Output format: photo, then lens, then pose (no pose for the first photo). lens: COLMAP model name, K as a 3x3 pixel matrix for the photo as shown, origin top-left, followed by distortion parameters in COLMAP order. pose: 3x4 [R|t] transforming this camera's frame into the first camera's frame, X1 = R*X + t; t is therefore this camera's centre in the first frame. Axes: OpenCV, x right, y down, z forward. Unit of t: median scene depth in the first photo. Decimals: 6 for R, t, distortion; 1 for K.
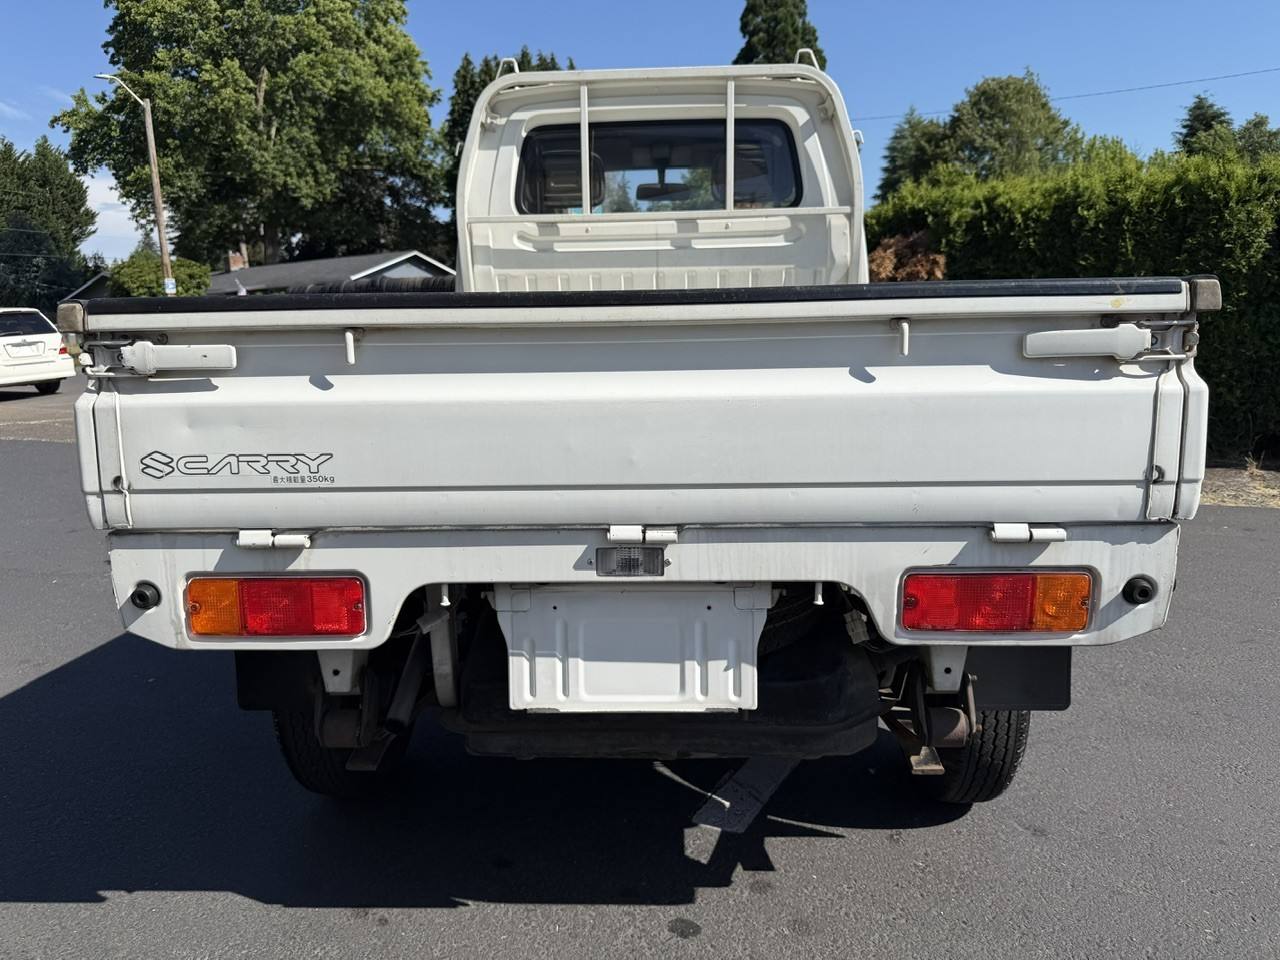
lens RADIAL K [[919.9, 0, 640.7], [0, 919.9, 491.3], [0, 0, 1]] dist [0.044158, -0.054211]
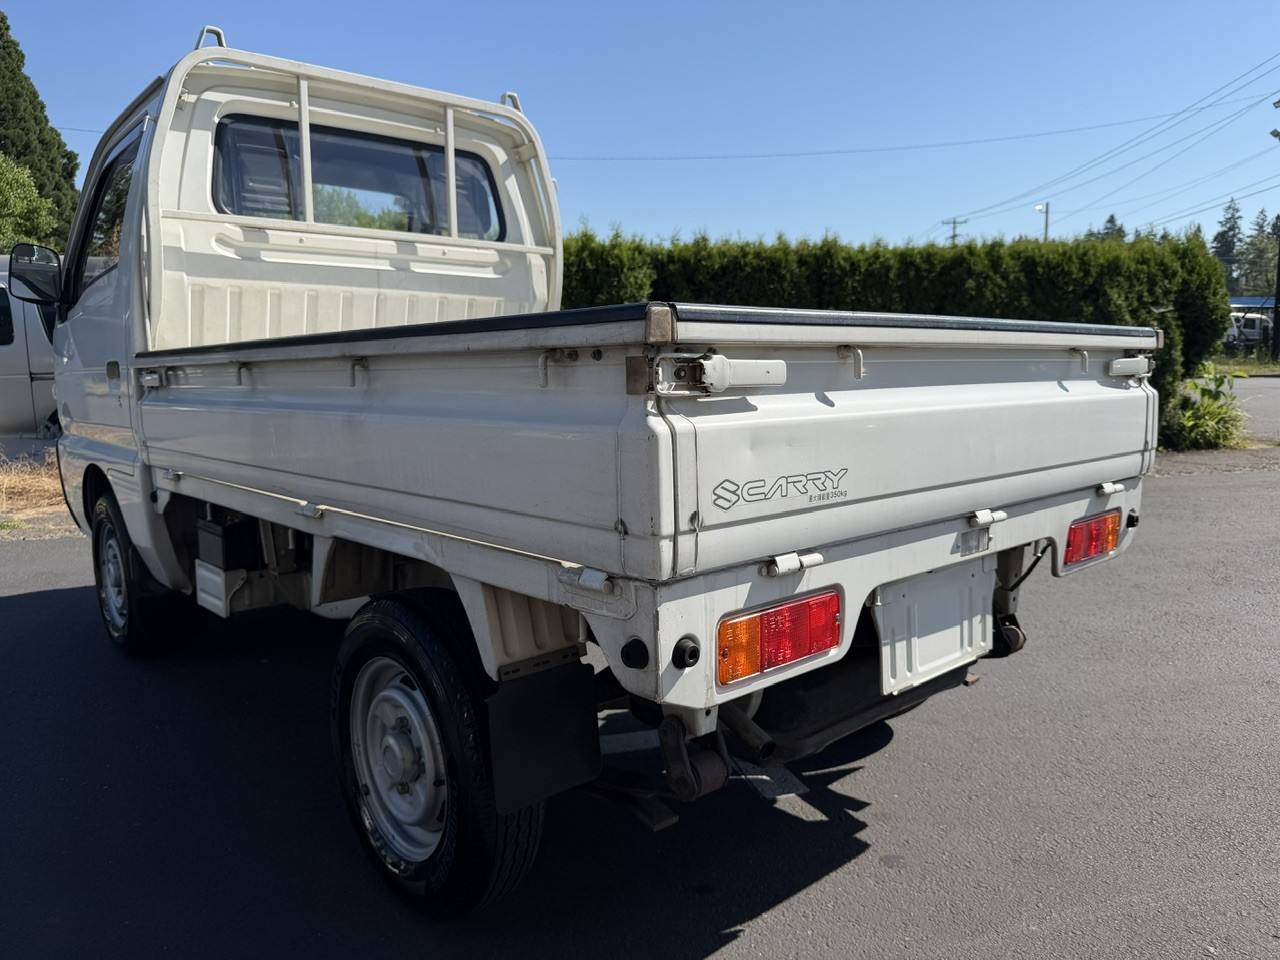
lens RADIAL K [[919.9, 0, 638.0], [0, 919.9, 489.9], [0, 0, 1]] dist [0.044158, -0.054211]
pose [[0.709824, -0.080750, 0.699735, -0.918092], [0.109108, 0.994022, 0.004030, -0.035022], [-0.695877, 0.073486, 0.714391, 0.335793]]
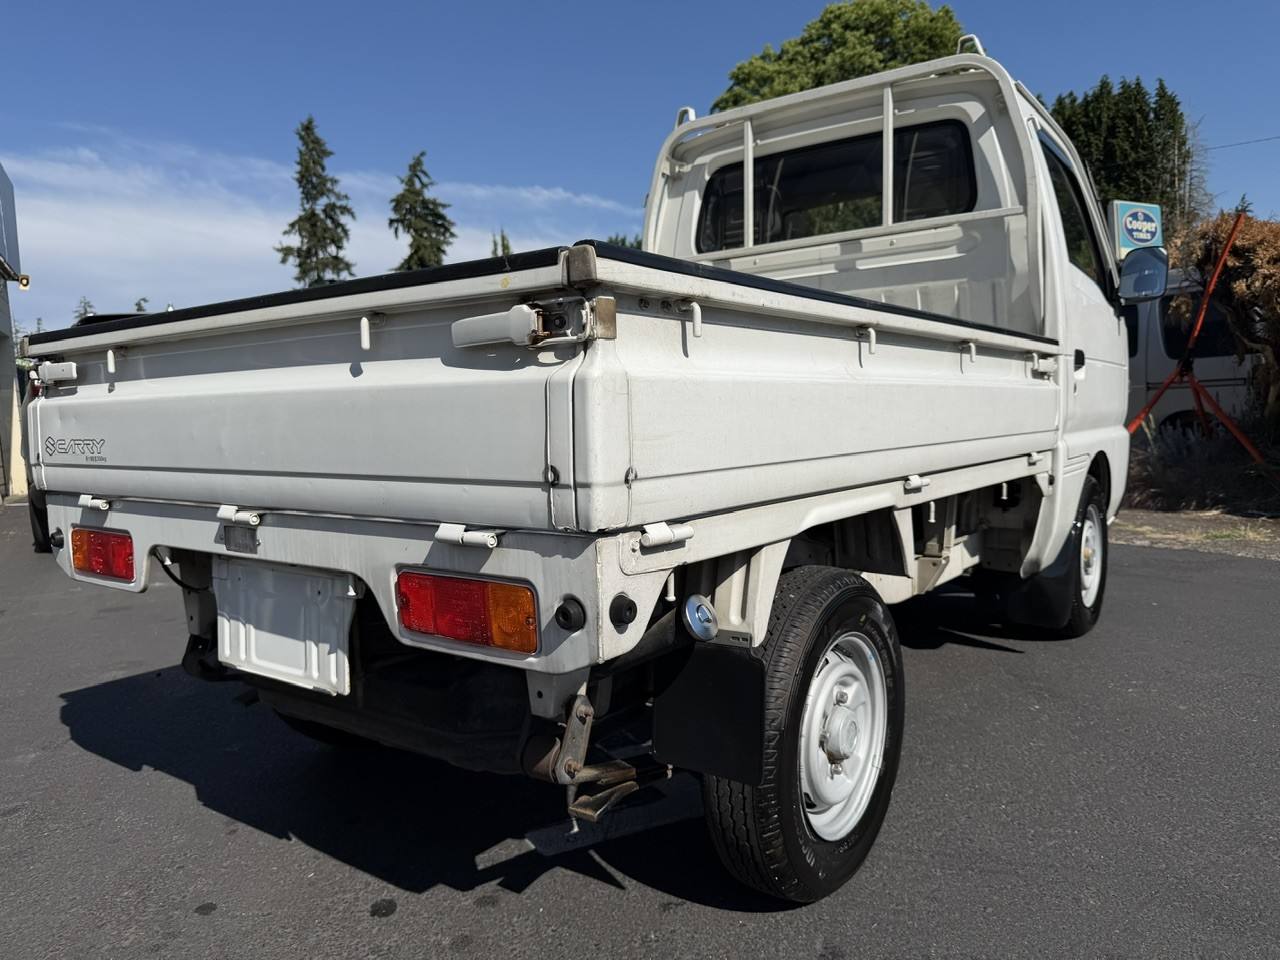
lens RADIAL K [[919.9, 0, 646.3], [0, 919.9, 488.5], [0, 0, 1]] dist [0.044158, -0.054211]
pose [[0.824271, 0.043875, -0.564493, 0.819784], [-0.078589, 0.996208, -0.037326, 0.013699], [0.560715, 0.075129, 0.824593, 0.254593]]
